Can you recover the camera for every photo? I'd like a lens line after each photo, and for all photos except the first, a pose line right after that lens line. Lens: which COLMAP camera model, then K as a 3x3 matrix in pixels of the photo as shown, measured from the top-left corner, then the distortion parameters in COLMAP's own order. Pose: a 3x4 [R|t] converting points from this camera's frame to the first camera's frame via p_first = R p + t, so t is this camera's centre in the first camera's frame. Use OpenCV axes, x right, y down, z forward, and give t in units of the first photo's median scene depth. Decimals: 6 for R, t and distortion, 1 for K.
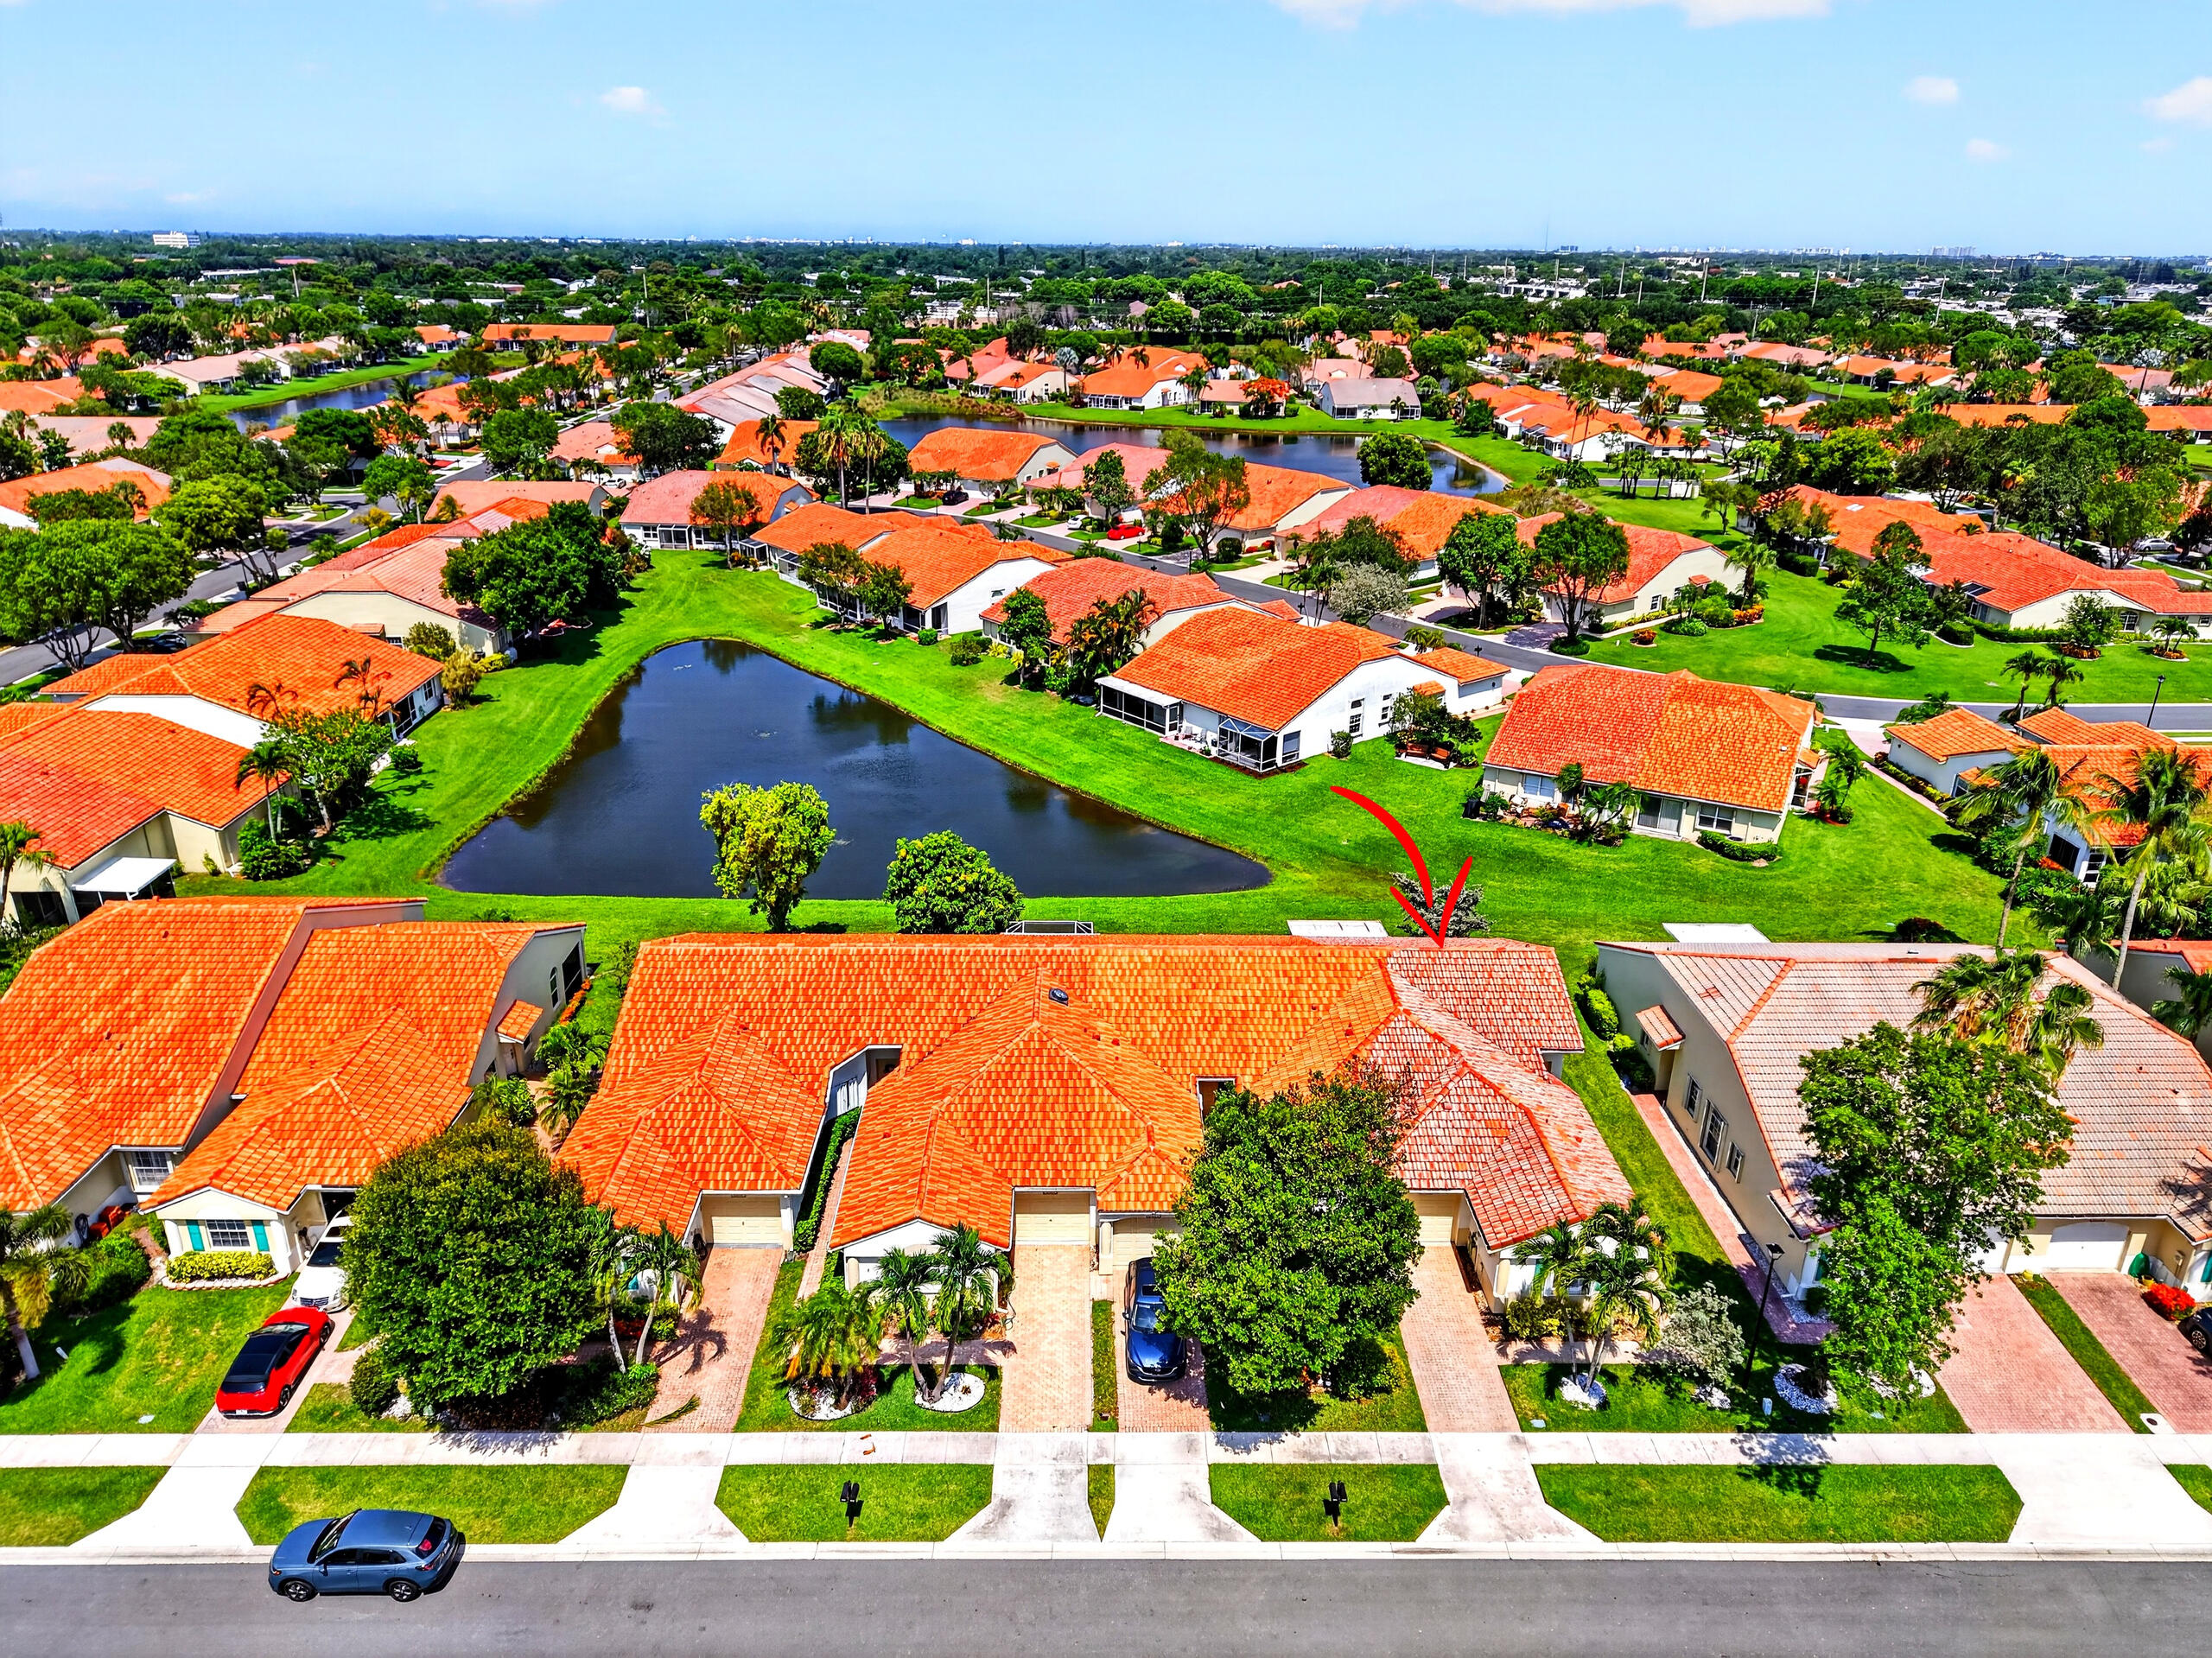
lens RADIAL K [[1470.4, 0, 1104.8], [0, 1470.4, 826.7], [0, 0, 1]] dist [0.016922, -0.005064]
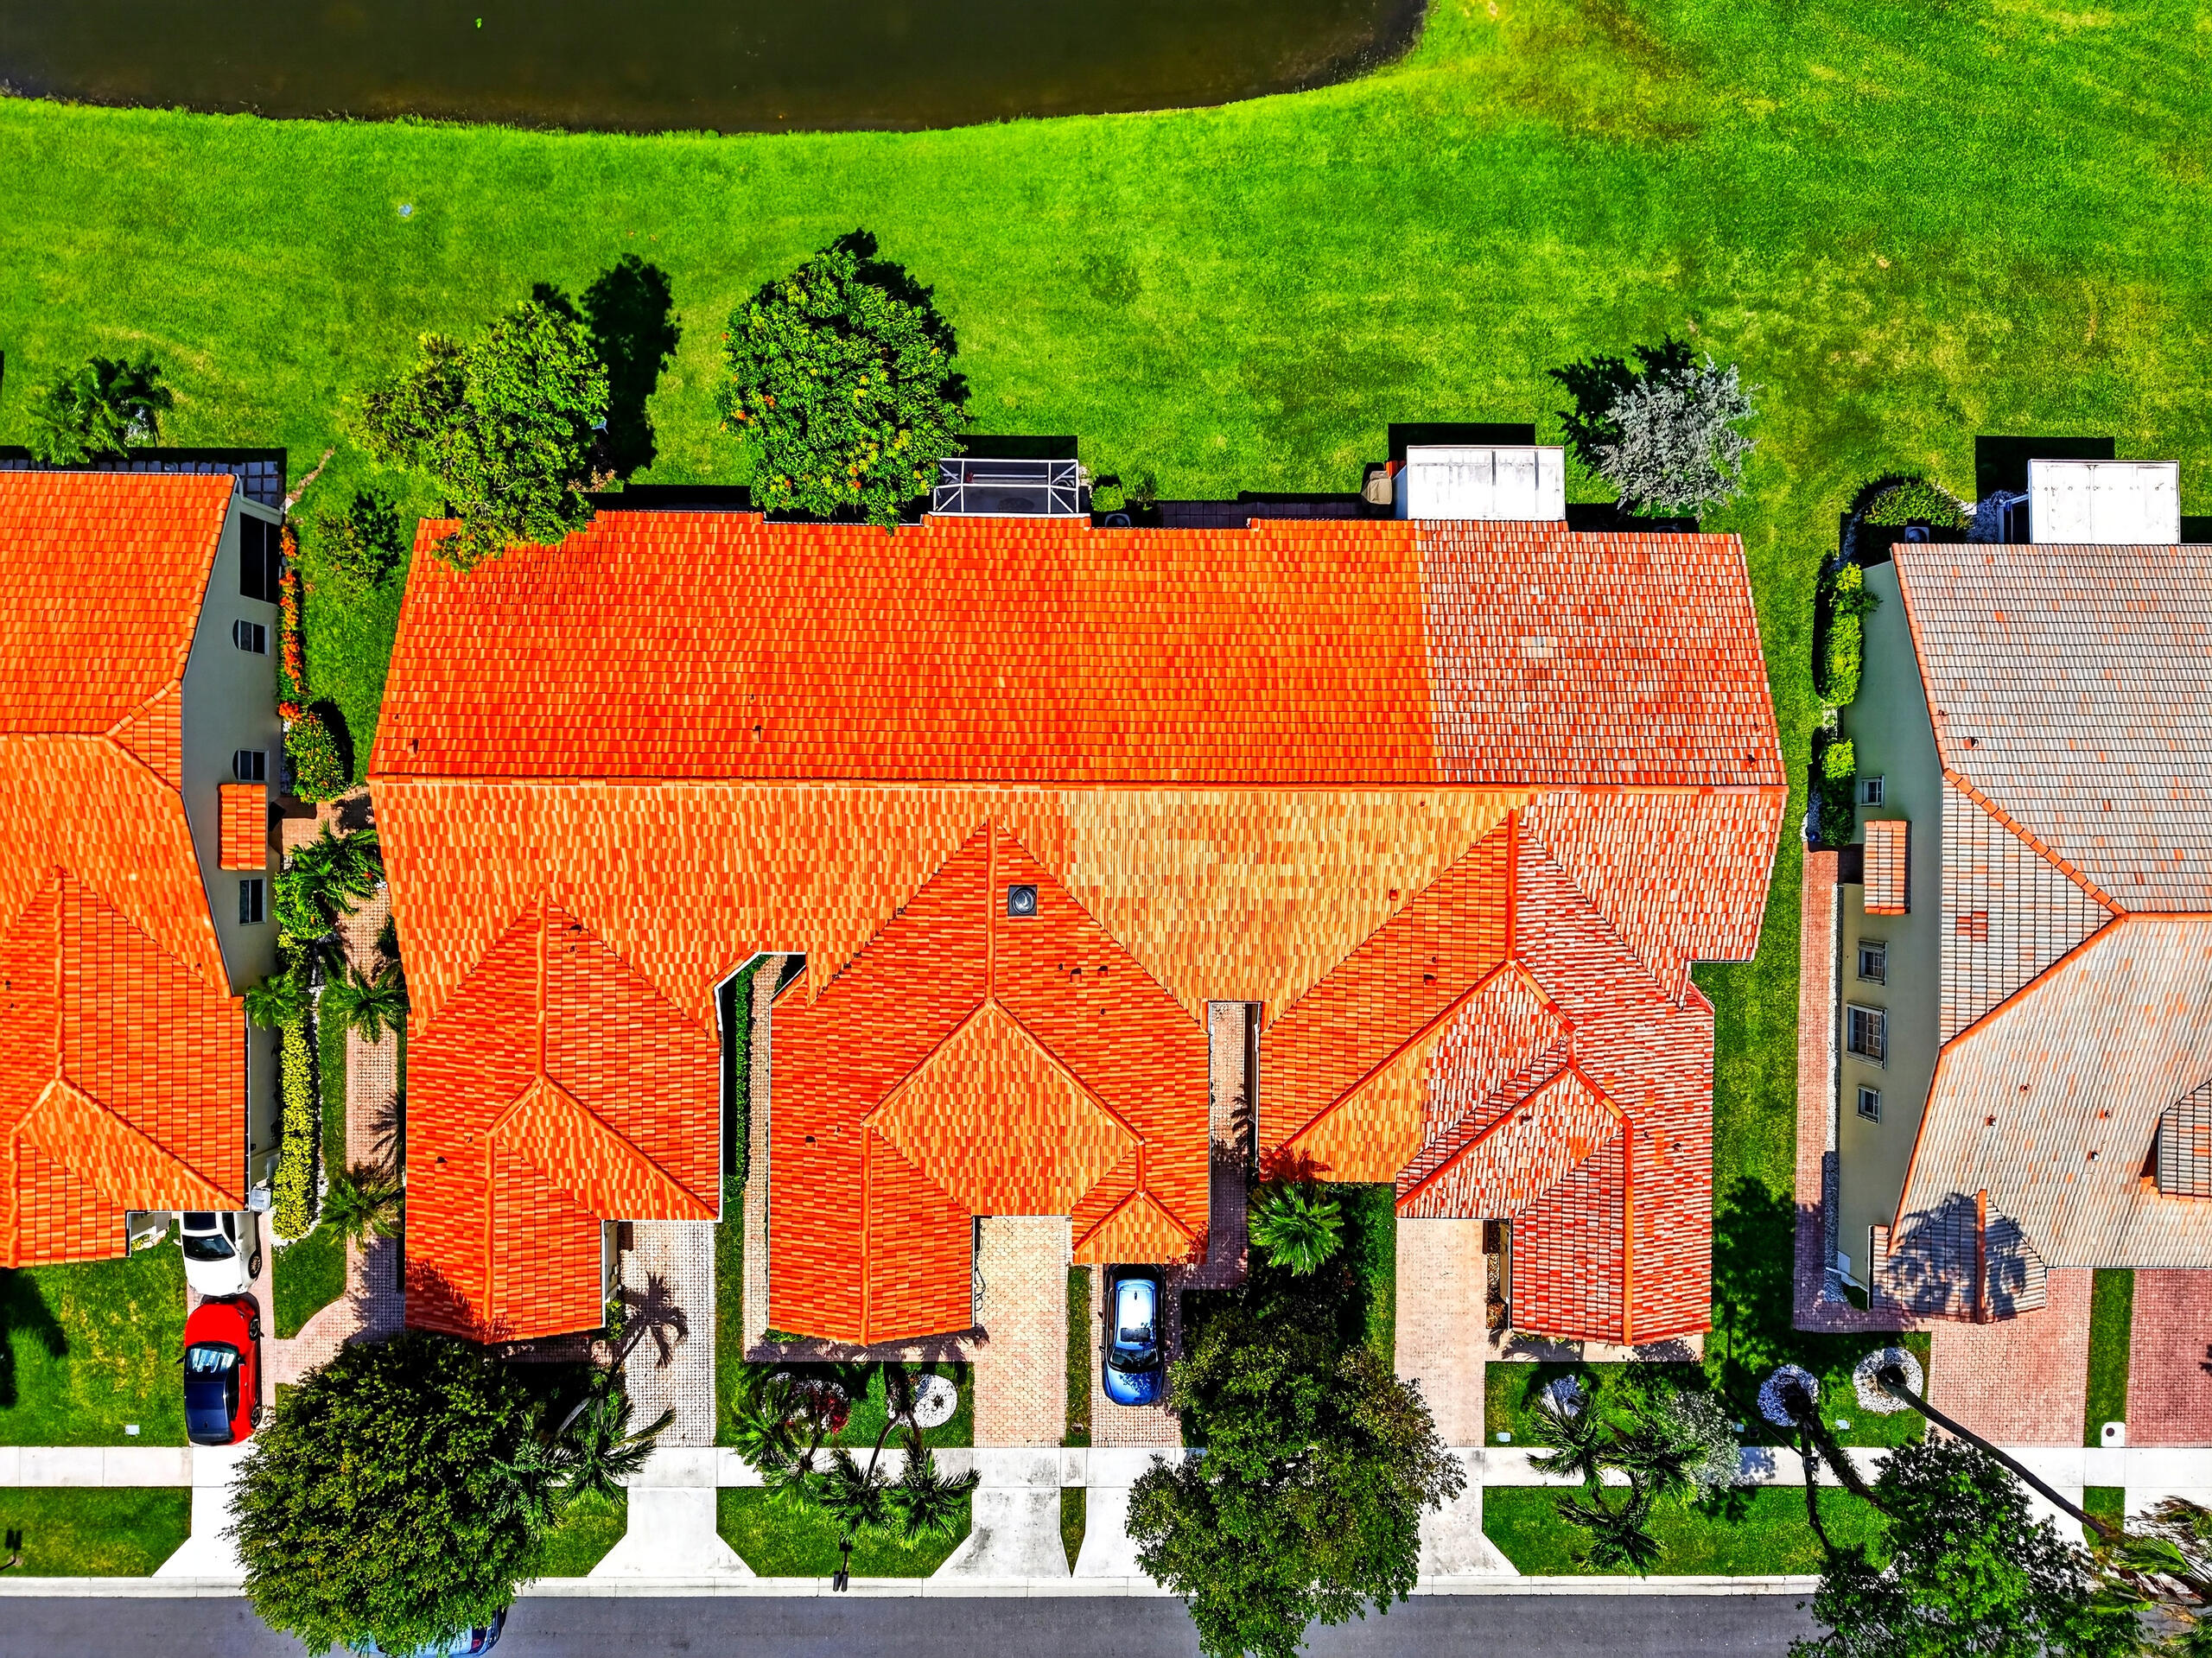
lens RADIAL K [[1470.4, 0, 1101.5], [0, 1470.4, 827.4], [0, 0, 1]] dist [0.016922, -0.005064]
pose [[0.999742, 0.022512, 0.002906, 0.003953], [-0.010924, 0.364914, 0.930977, -0.698221], [0.019898, -0.930769, 0.365066, 1.020693]]
